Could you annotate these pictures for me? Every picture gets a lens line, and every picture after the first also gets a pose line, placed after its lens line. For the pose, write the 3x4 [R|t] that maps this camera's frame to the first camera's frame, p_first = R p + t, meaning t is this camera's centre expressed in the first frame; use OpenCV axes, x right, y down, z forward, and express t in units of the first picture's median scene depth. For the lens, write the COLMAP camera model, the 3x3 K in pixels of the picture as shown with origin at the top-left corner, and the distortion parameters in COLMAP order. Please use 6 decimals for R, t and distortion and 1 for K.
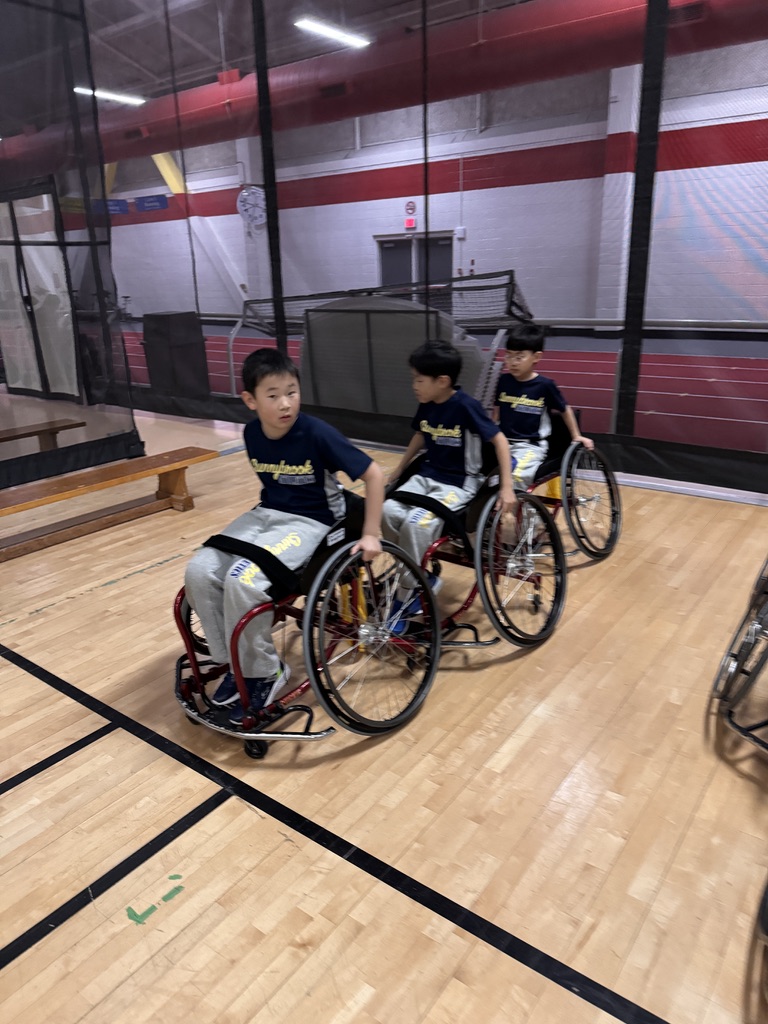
lens RADIAL K [[729.0, 0, 380.7], [0, 729.0, 513.9], [0, 0, 1]] dist [0.012594, -0.040927]
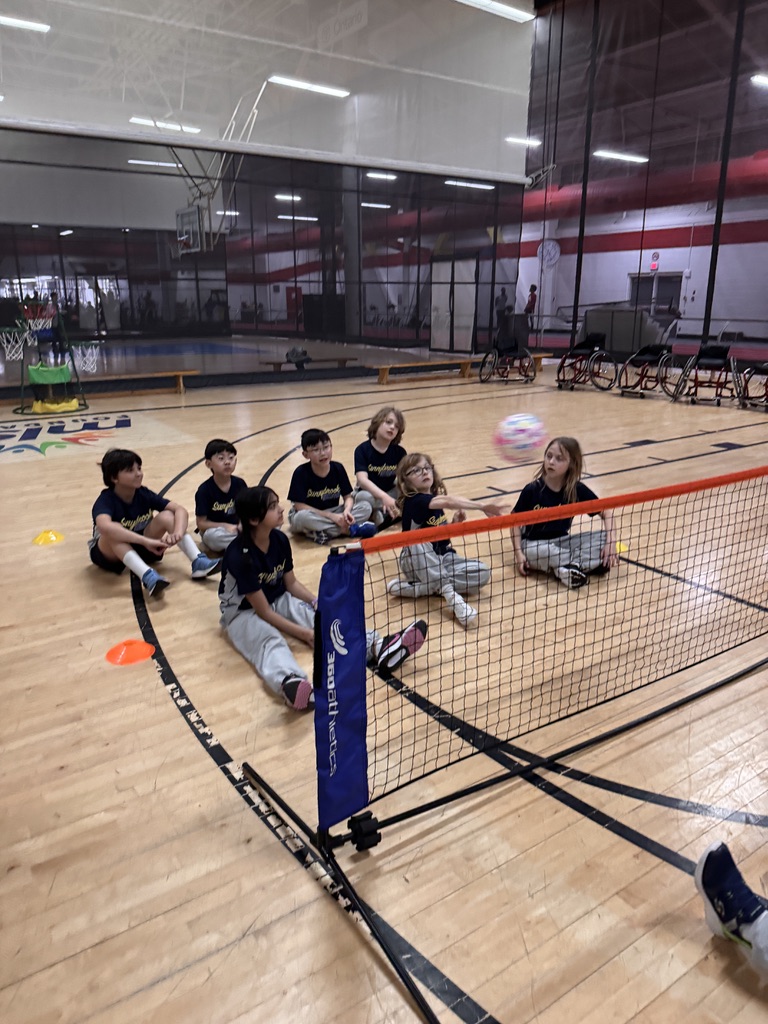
lens RADIAL K [[729.0, 0, 392.5], [0, 729.0, 510.5], [0, 0, 1]] dist [0.012594, -0.040927]
pose [[0.948422, 0.108664, -0.297805, 0.029133], [-0.122194, 0.992135, -0.027140, 0.233231], [0.292514, 0.062131, 0.954241, -0.627245]]
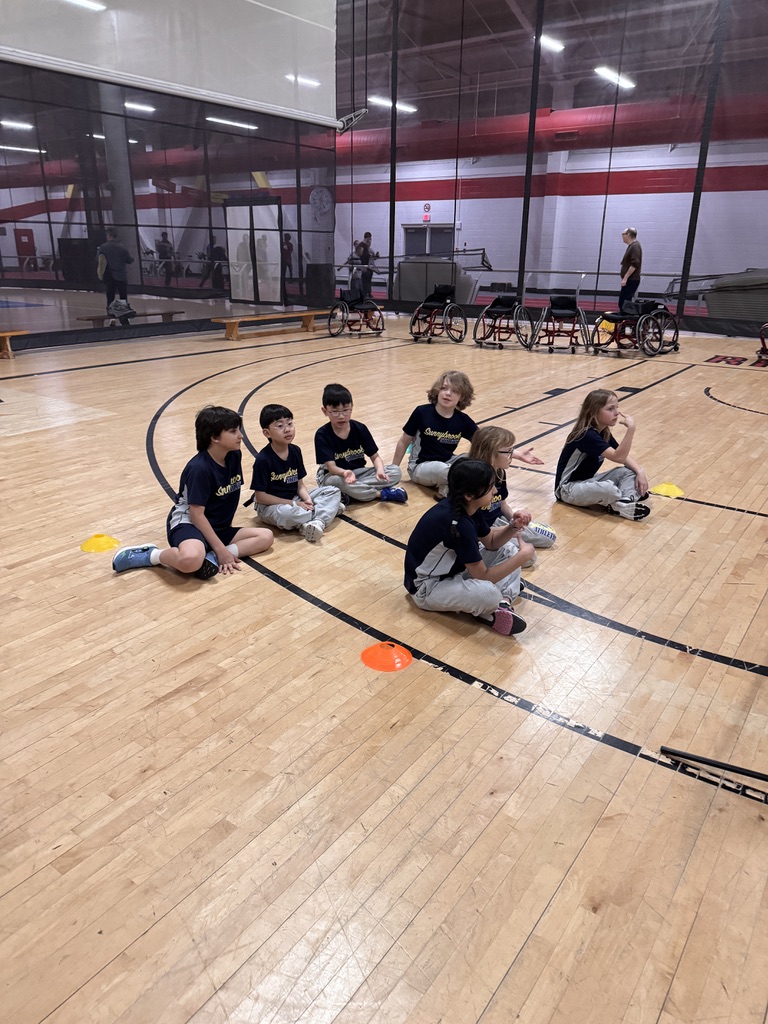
lens RADIAL K [[729.0, 0, 393.6], [0, 729.0, 521.5], [0, 0, 1]] dist [0.012594, -0.040927]
pose [[0.999123, 0.032302, 0.026633, -0.055813], [-0.032961, 0.999151, 0.024705, 0.236406], [-0.025812, -0.025562, 0.999340, -0.630343]]
